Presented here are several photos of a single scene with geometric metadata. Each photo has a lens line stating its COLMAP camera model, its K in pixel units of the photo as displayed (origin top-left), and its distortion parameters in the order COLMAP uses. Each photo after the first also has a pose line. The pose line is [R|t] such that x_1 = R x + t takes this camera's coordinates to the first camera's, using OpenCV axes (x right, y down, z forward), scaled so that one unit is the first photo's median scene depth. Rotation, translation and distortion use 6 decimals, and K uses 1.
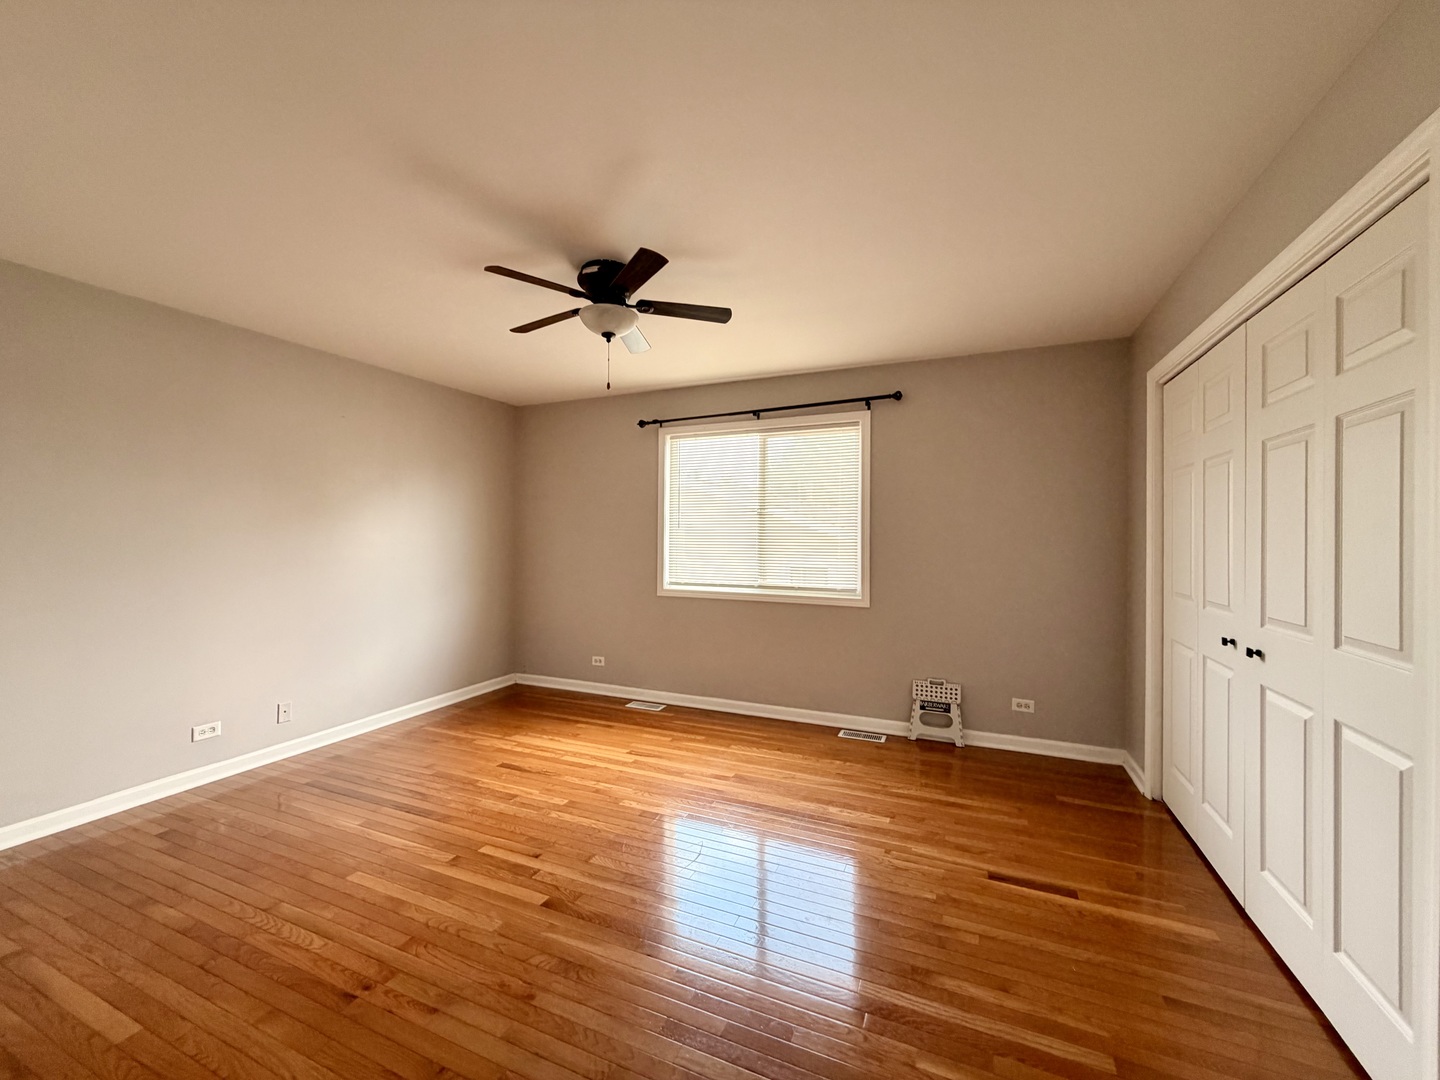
lens RADIAL K [[575.7, 0, 718.7], [0, 575.7, 542.5], [0, 0, 1]] dist [-0.001398, -0.000108]
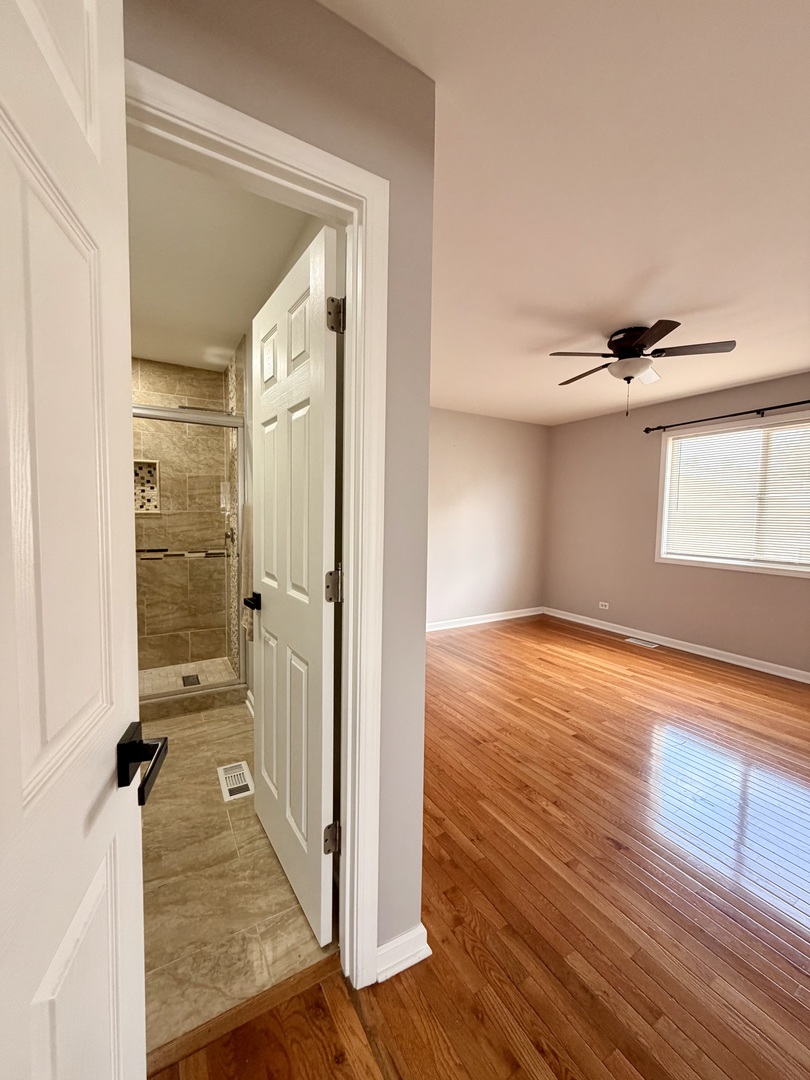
lens RADIAL K [[431.8, 0, 404.6], [0, 431.8, 539.9], [0, 0, 1]] dist [-0.001398, -0.000108]
pose [[0.810886, 0.044231, -0.583530, 0.003725], [-0.016801, 0.998488, 0.052338, 0.001171], [0.584963, -0.032636, 0.810403, -0.196122]]
